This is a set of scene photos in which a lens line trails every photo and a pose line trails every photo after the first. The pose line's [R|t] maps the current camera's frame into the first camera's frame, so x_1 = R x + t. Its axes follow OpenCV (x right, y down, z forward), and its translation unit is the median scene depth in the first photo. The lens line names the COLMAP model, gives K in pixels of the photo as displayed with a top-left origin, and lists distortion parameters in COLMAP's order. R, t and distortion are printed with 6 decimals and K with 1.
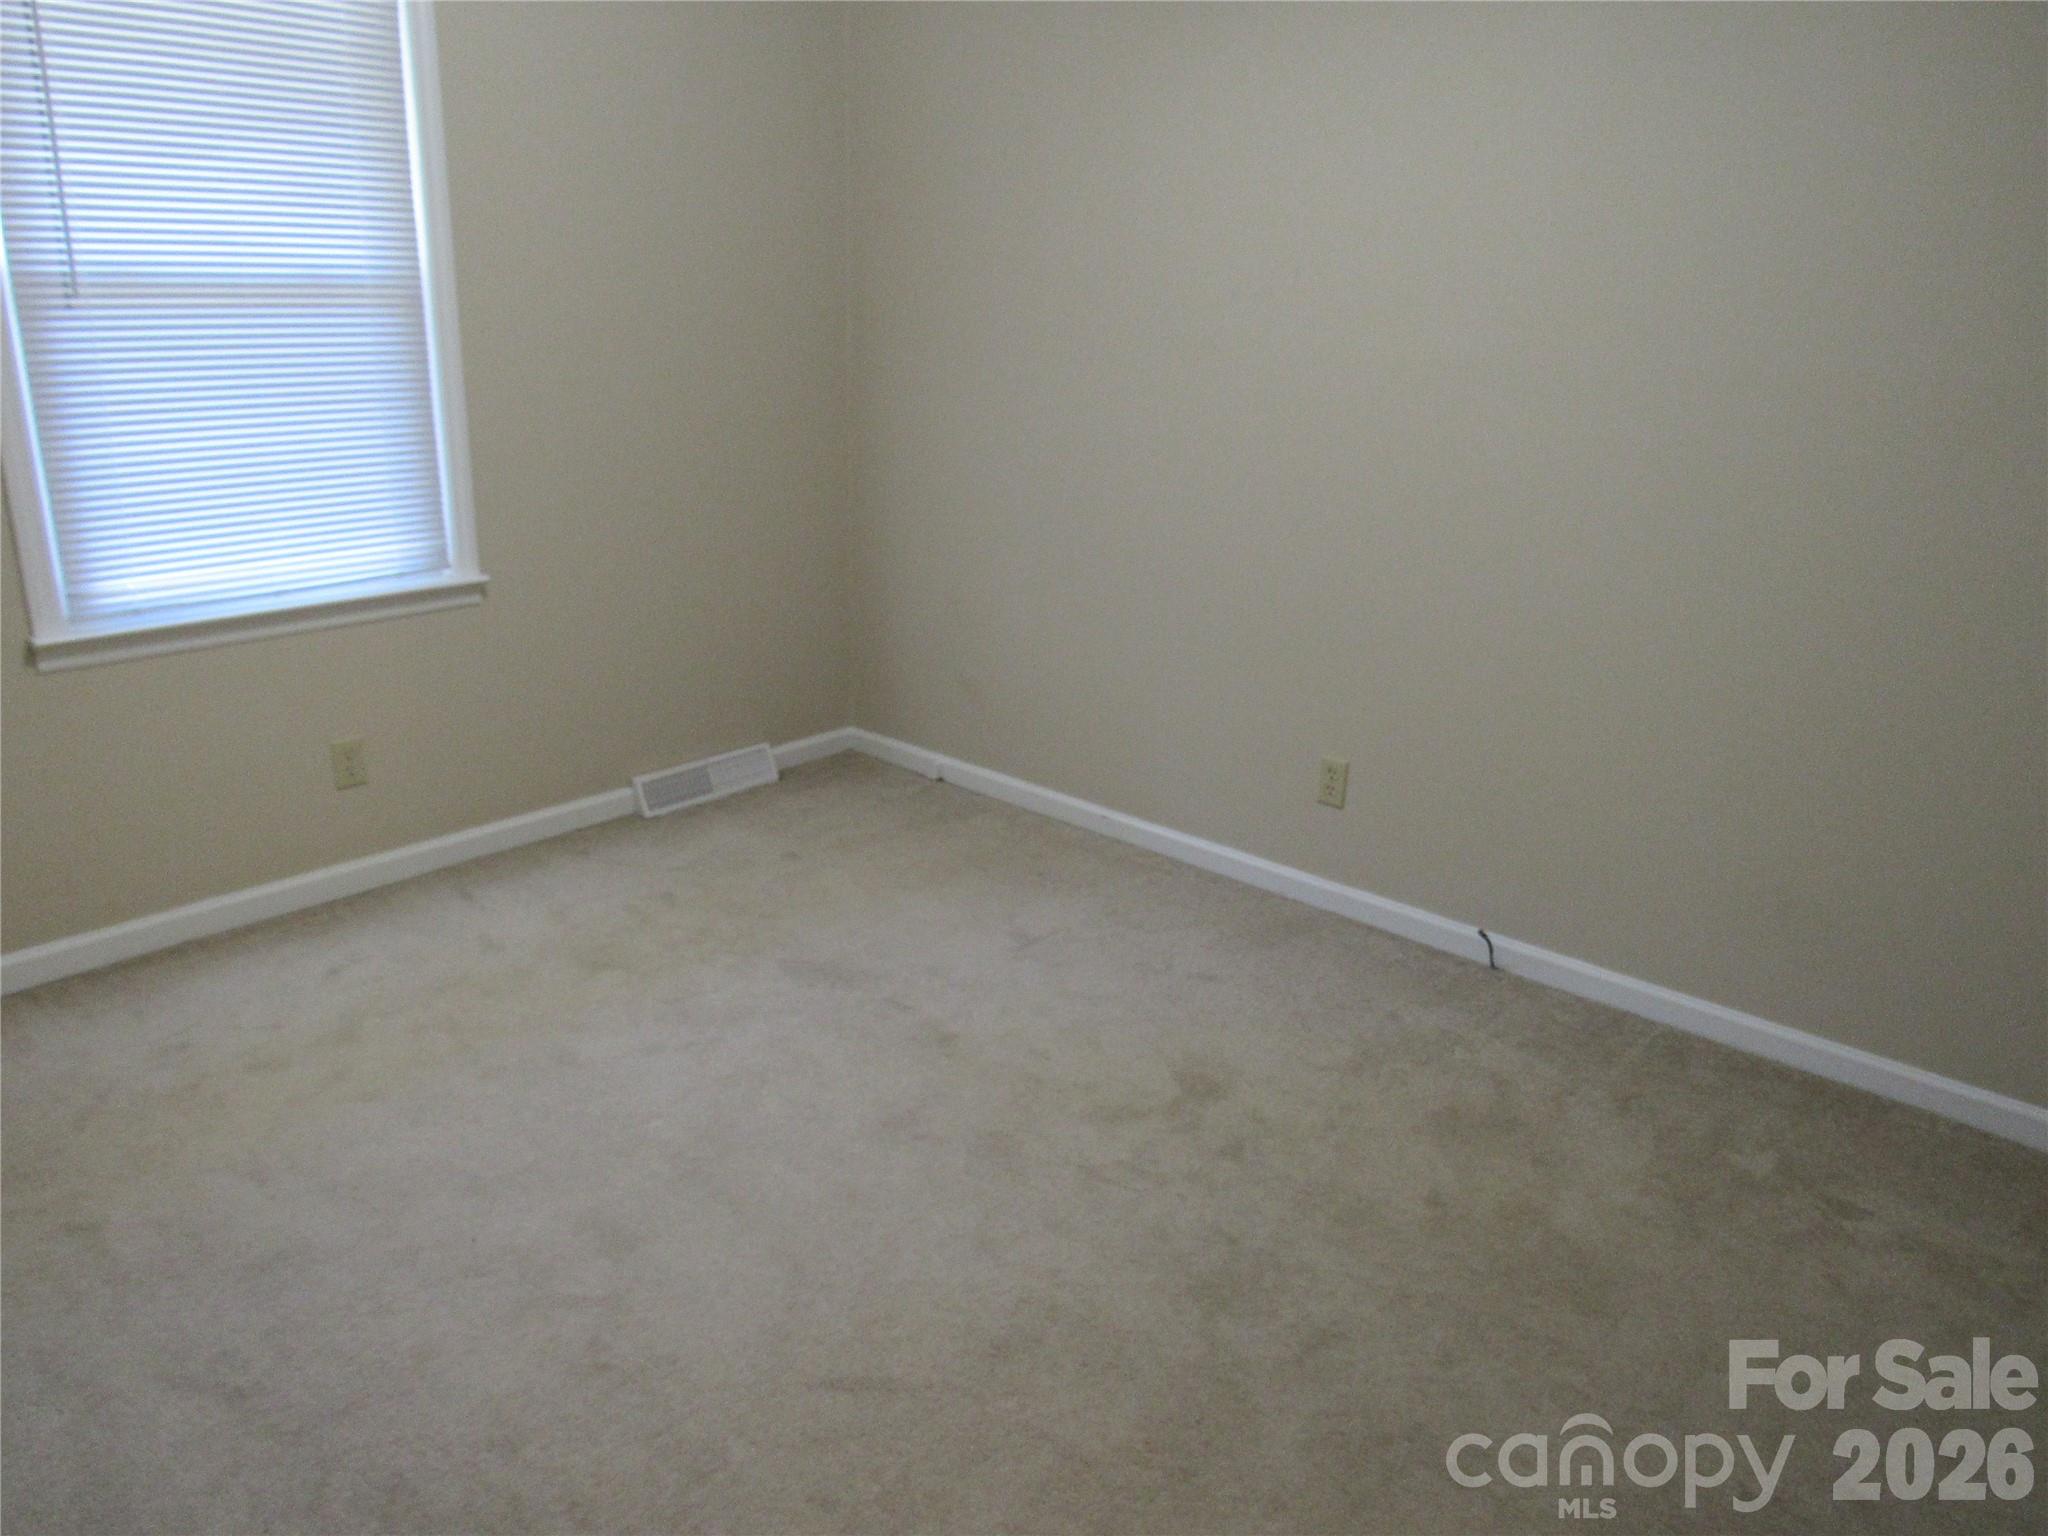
lens RADIAL K [[1461.5, 0, 1024.0], [0, 1461.5, 768.0], [0, 0, 1]] dist [-0.032326, 0.009319]
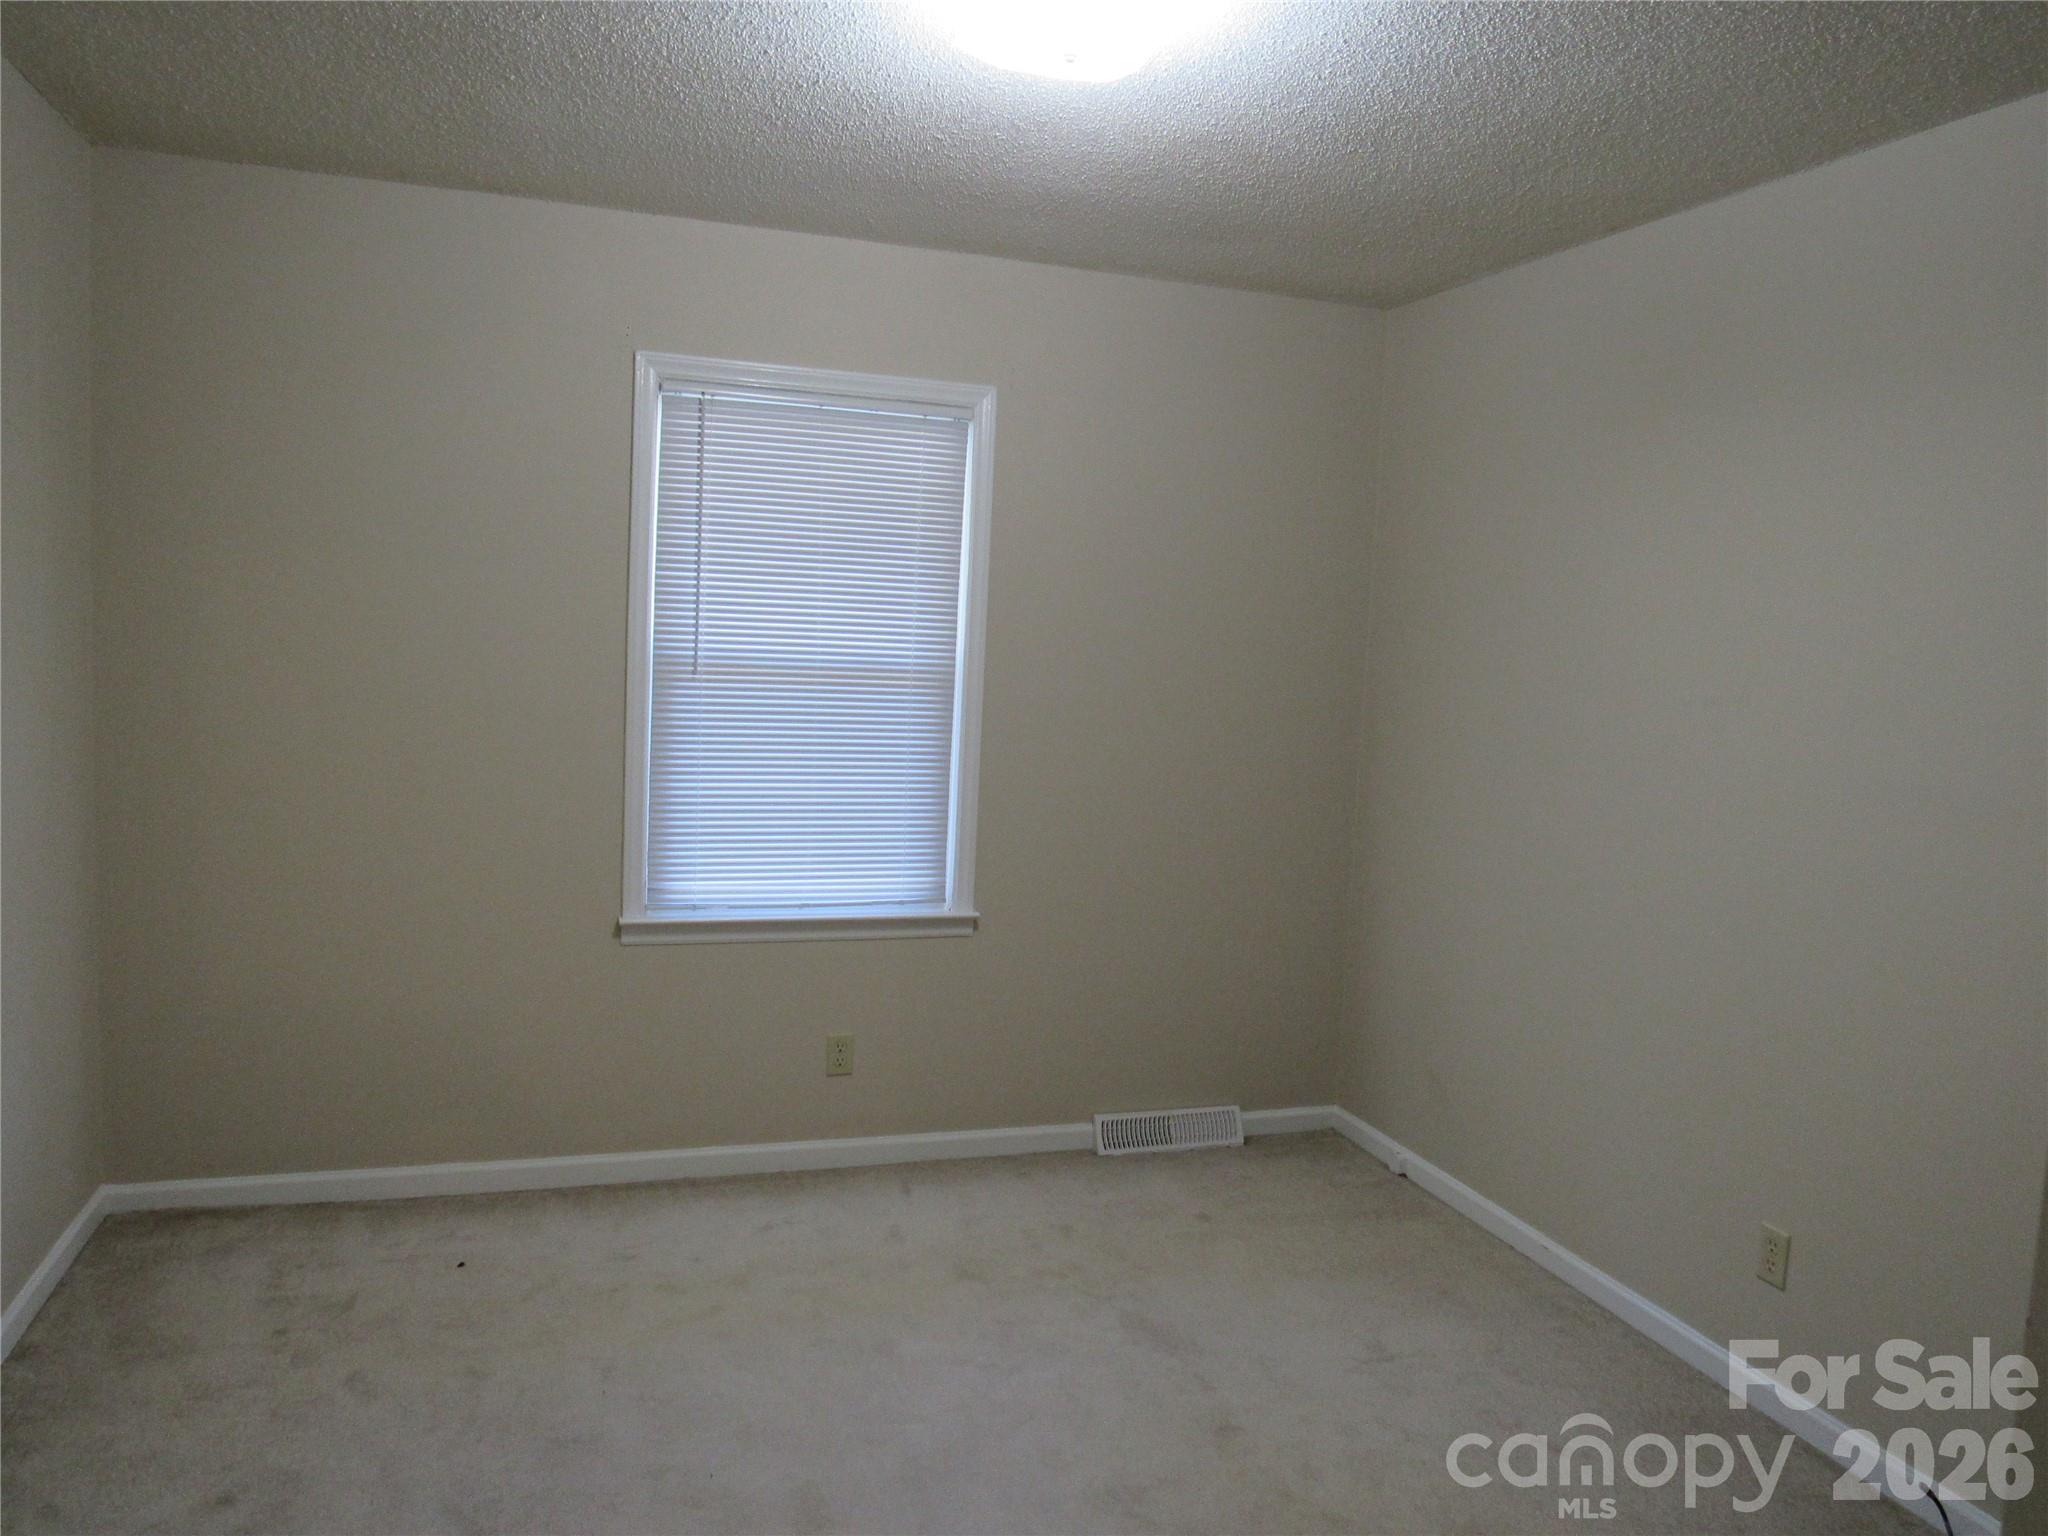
lens RADIAL K [[1461.5, 0, 1024.0], [0, 1461.5, 768.0], [0, 0, 1]] dist [-0.032326, 0.009319]
pose [[0.865392, 0.058898, -0.497622, 0.235949], [-0.180487, 0.963052, -0.199890, -0.017263], [0.467463, 0.262798, 0.844048, 0.004950]]
